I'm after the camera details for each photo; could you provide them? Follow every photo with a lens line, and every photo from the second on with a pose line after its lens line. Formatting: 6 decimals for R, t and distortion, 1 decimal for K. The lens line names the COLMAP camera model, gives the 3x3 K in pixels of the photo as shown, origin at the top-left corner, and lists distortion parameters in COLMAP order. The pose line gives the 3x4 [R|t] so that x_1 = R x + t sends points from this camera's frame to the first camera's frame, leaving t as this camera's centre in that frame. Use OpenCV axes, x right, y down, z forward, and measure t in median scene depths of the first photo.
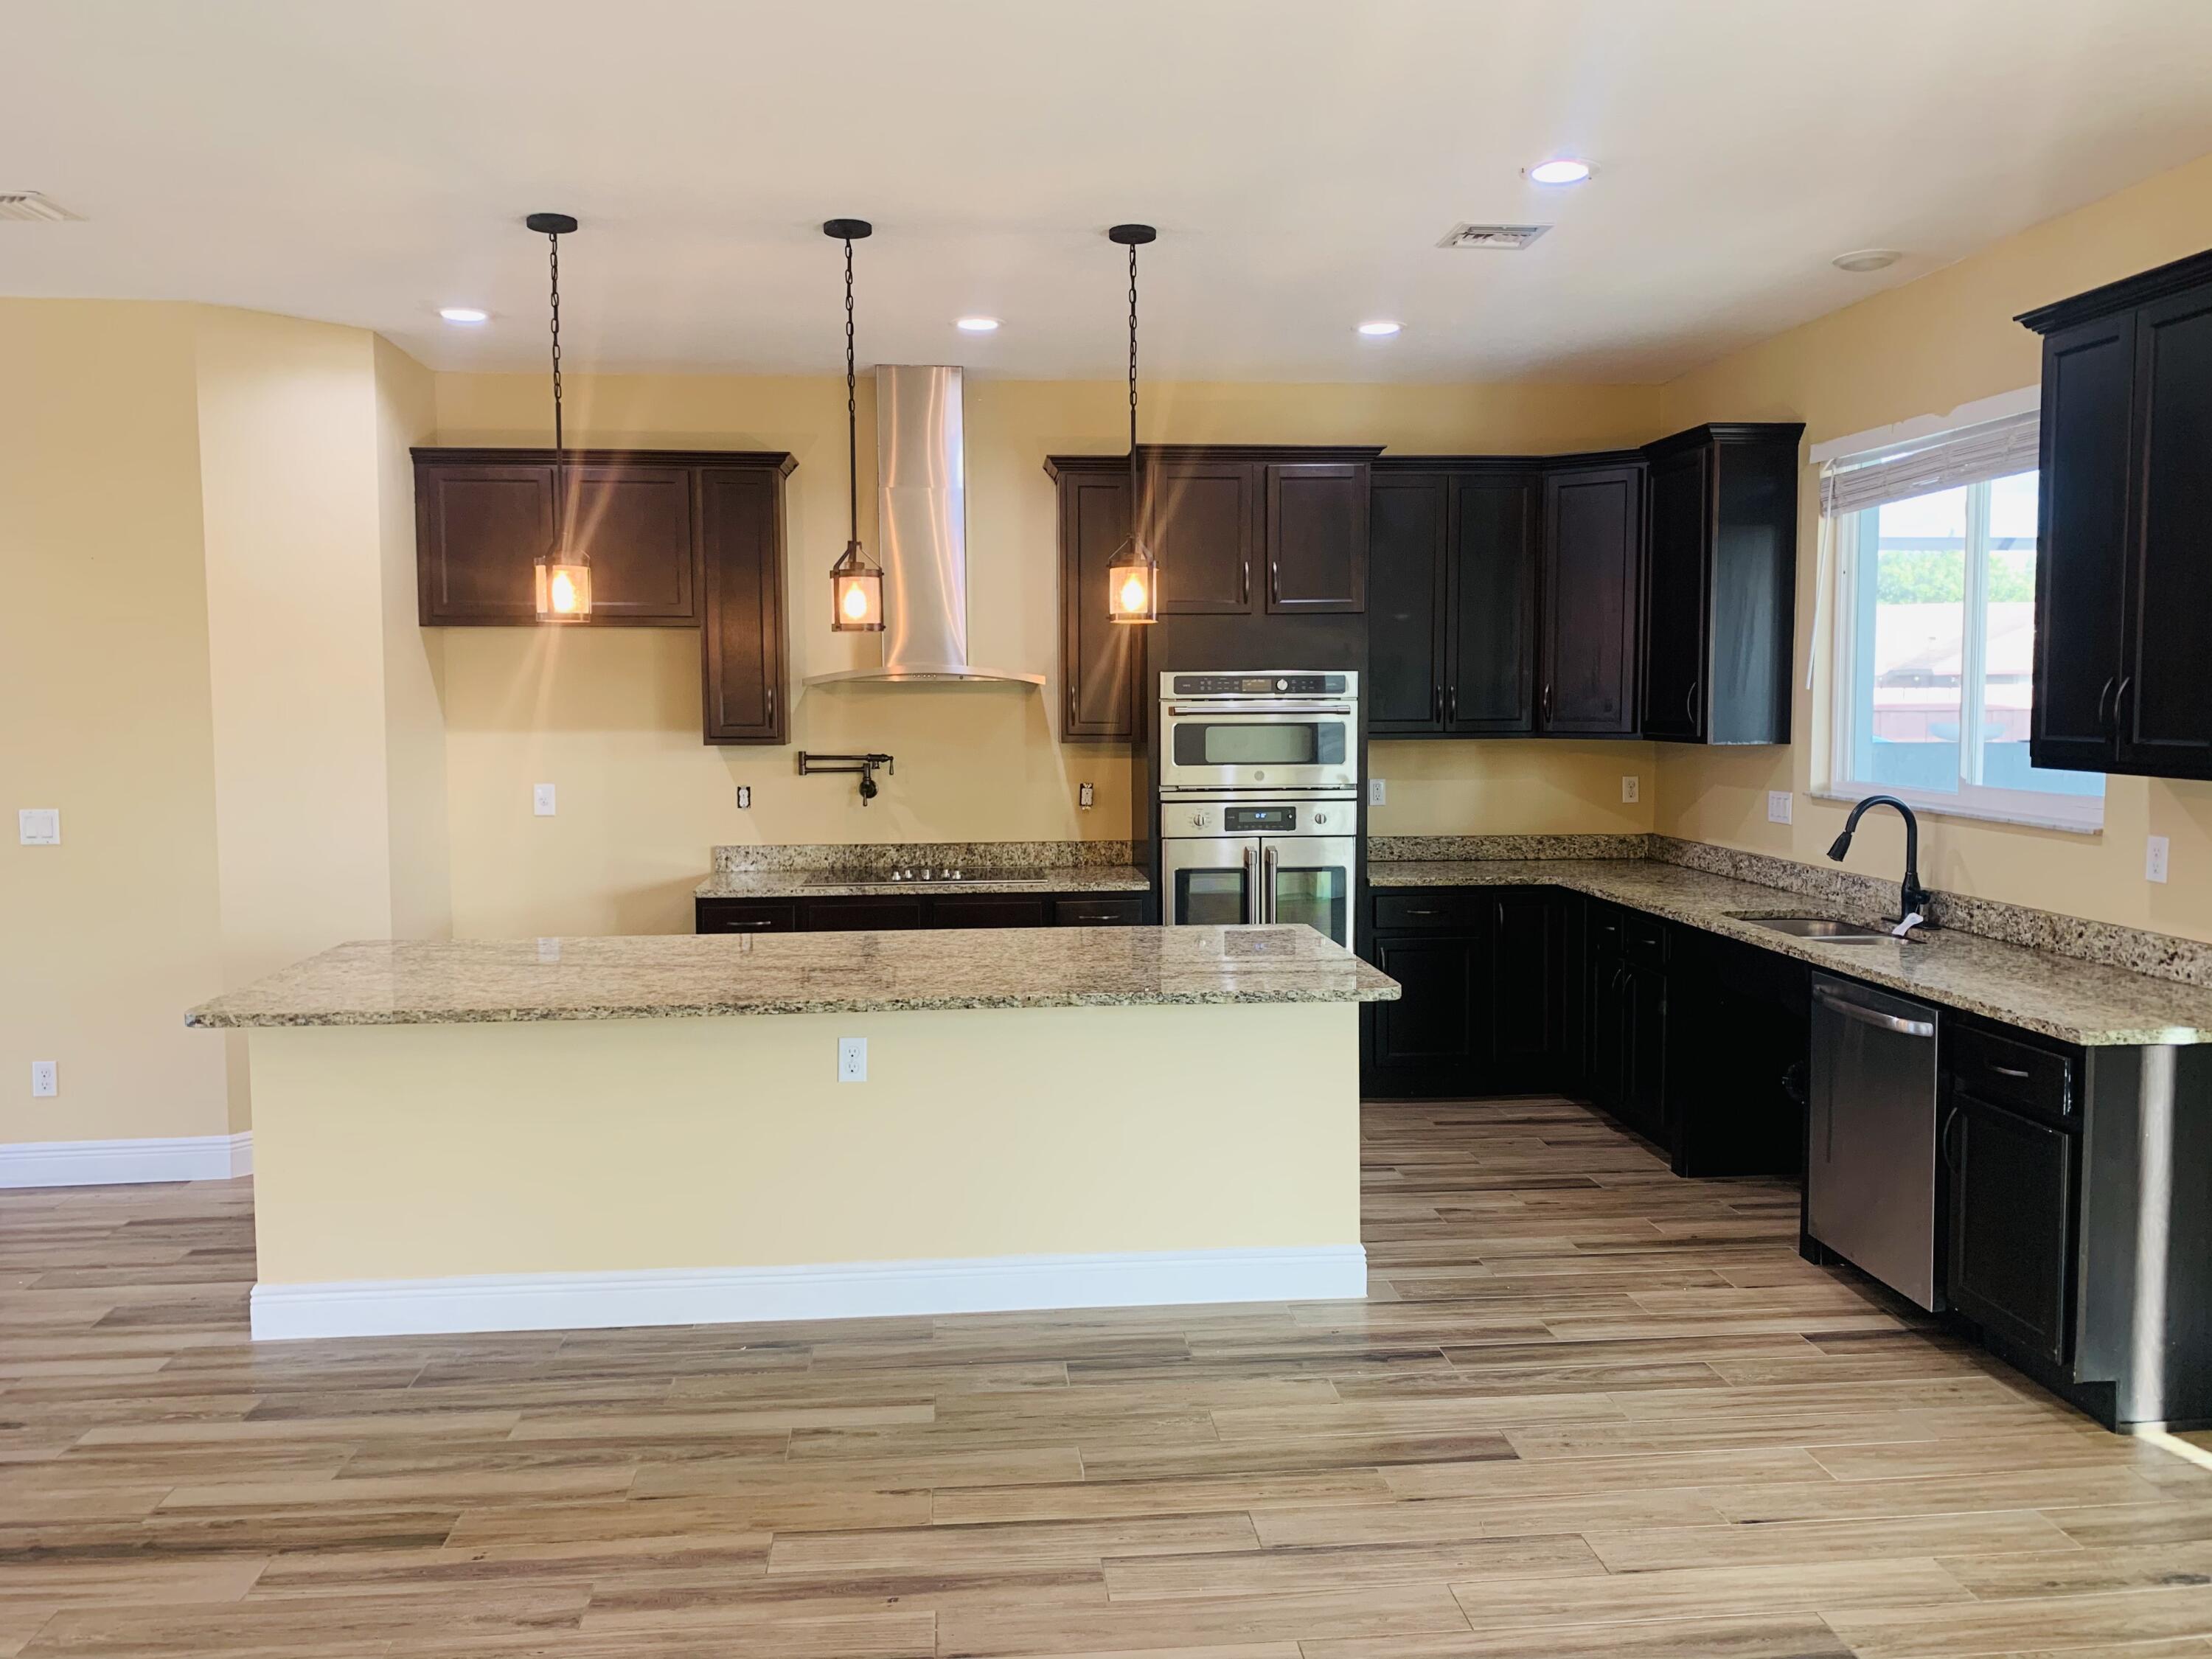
lens RADIAL K [[1682.1, 0, 1080.3], [0, 1682.1, 832.7], [0, 0, 1]] dist [0.010925, 0.001203]
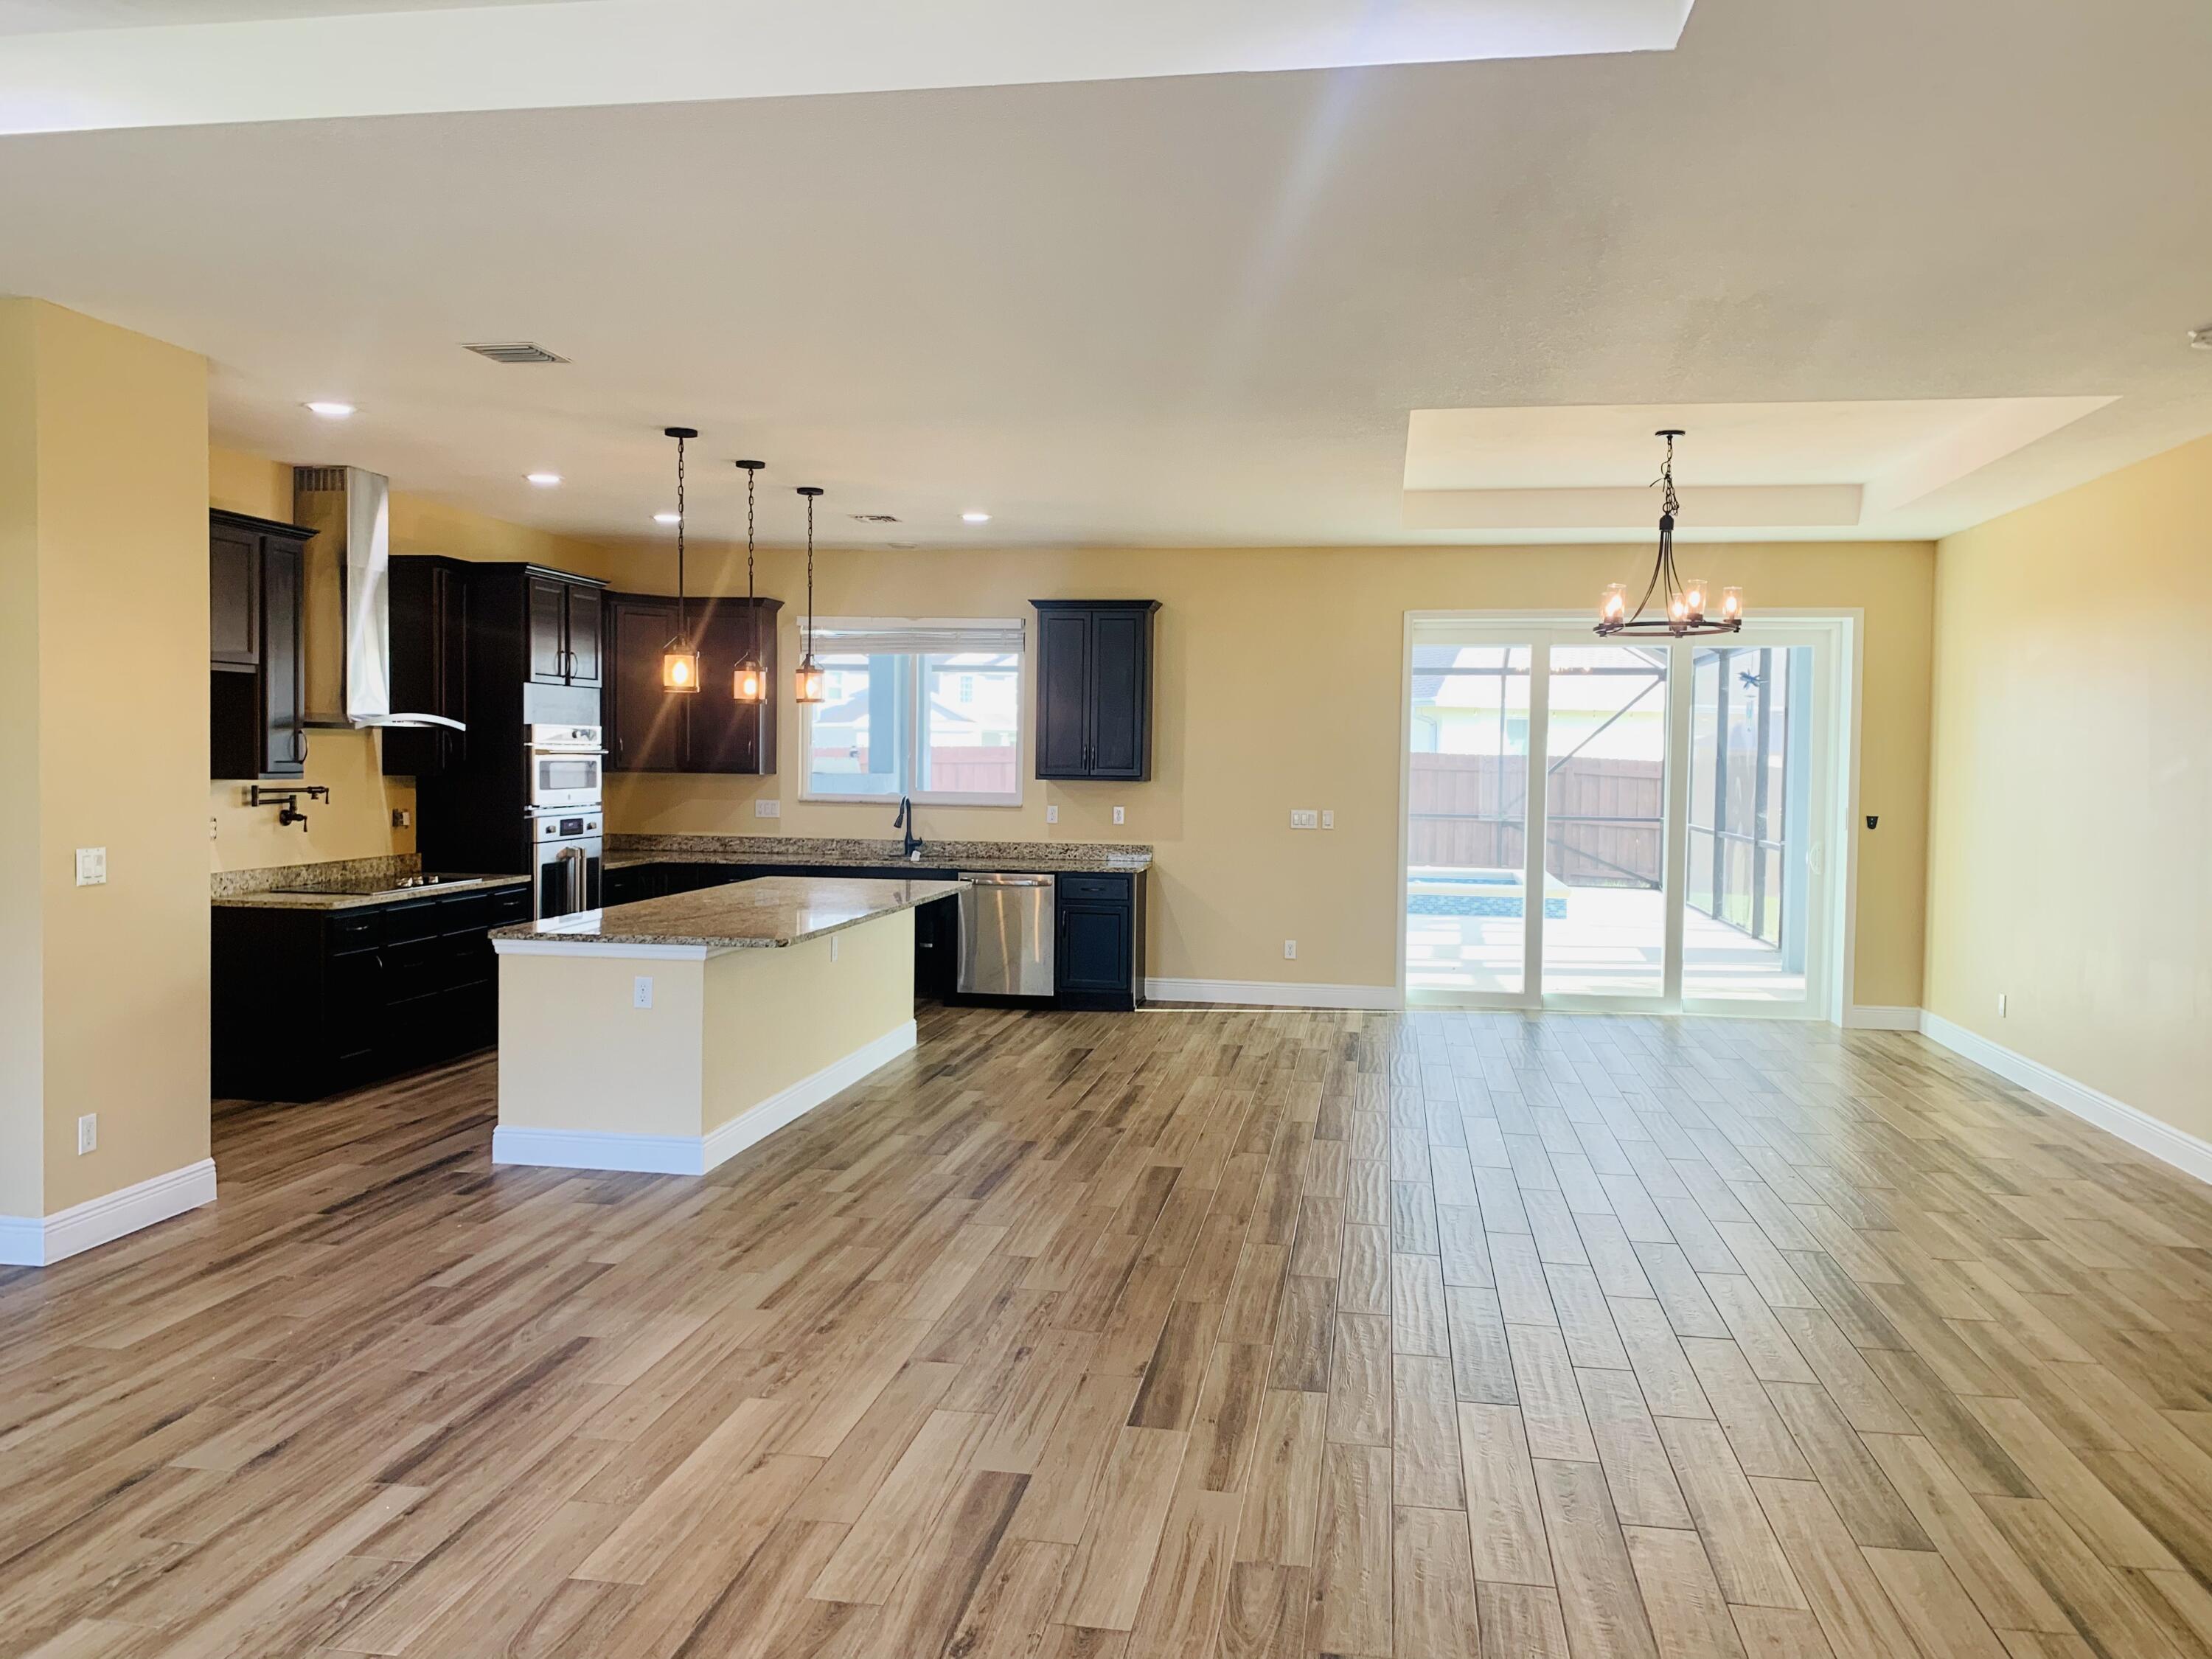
lens RADIAL K [[1711.9, 0, 1143.4], [0, 1711.9, 823.3], [0, 0, 1]] dist [-0.003654, -0.004137]
pose [[0.231483, -0.031369, 0.972333, -1.762203], [0.064774, 0.997759, 0.016768, -0.006024], [-0.970680, 0.059100, 0.232996, 0.246328]]
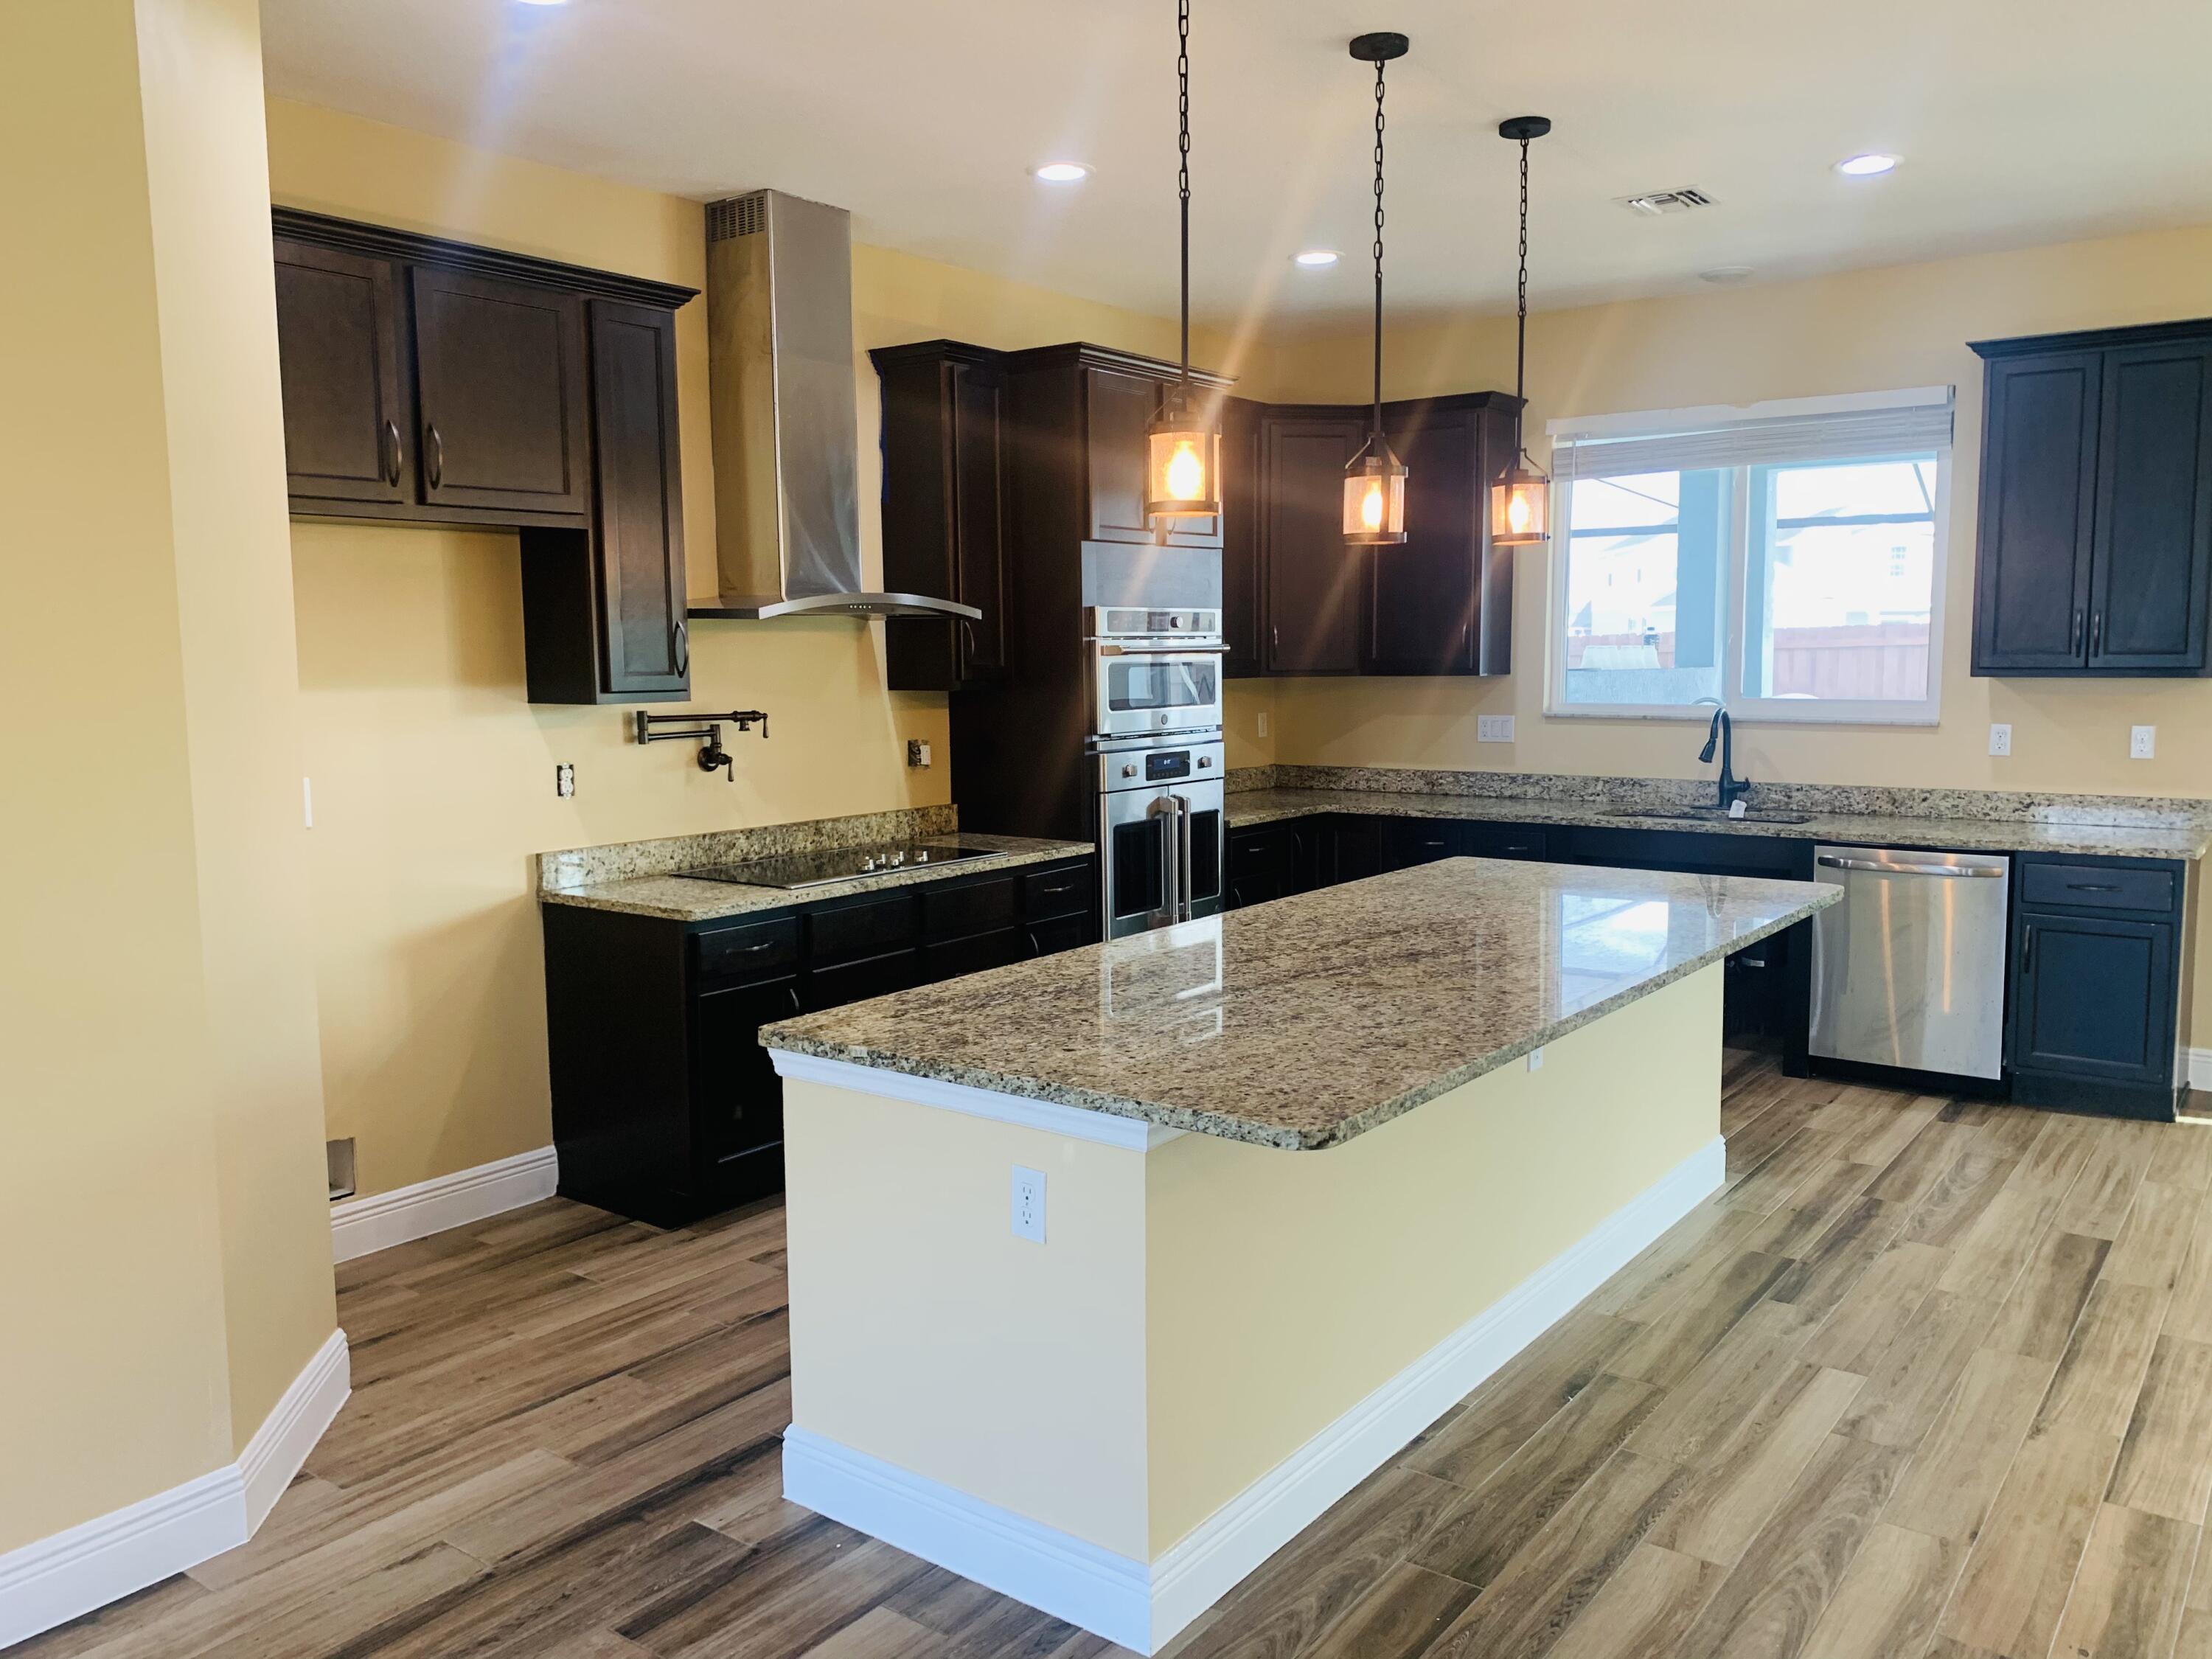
lens RADIAL K [[1694.7, 0, 1121.1], [0, 1694.7, 827.6], [0, 0, 1]] dist [0.061135, -0.073688]
pose [[0.662874, -0.082702, 0.744150, -0.893667], [0.069376, 0.996390, 0.048936, -0.031316], [-0.745510, 0.019188, 0.666218, 0.557420]]
